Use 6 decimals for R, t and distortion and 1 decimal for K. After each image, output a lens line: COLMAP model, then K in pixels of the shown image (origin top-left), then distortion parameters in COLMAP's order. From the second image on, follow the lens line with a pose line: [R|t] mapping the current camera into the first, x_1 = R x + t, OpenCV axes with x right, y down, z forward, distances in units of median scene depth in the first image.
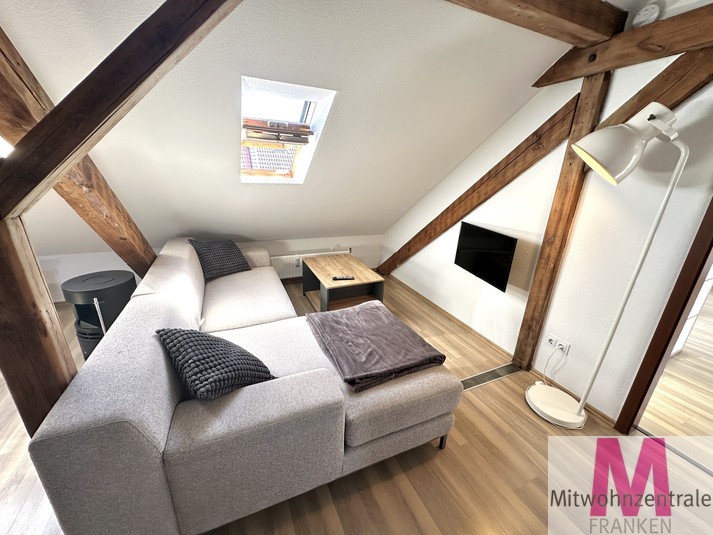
lens RADIAL K [[286.7, 0, 355.6], [0, 286.7, 268.6], [0, 0, 1]] dist [0.000457, 0.000266]
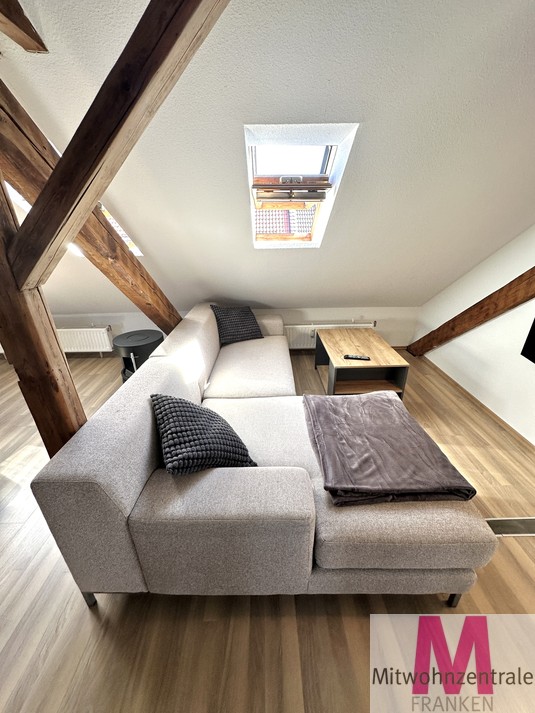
lens RADIAL K [[285.0, 0, 267.5], [0, 285.0, 356.5], [0, 0, 1]] dist [-0.001833, -0.000090]
pose [[0.912772, 0.115229, -0.391880, 0.074193], [-0.083454, 0.991756, 0.097236, -0.047715], [0.399854, -0.056050, 0.914863, 0.154789]]
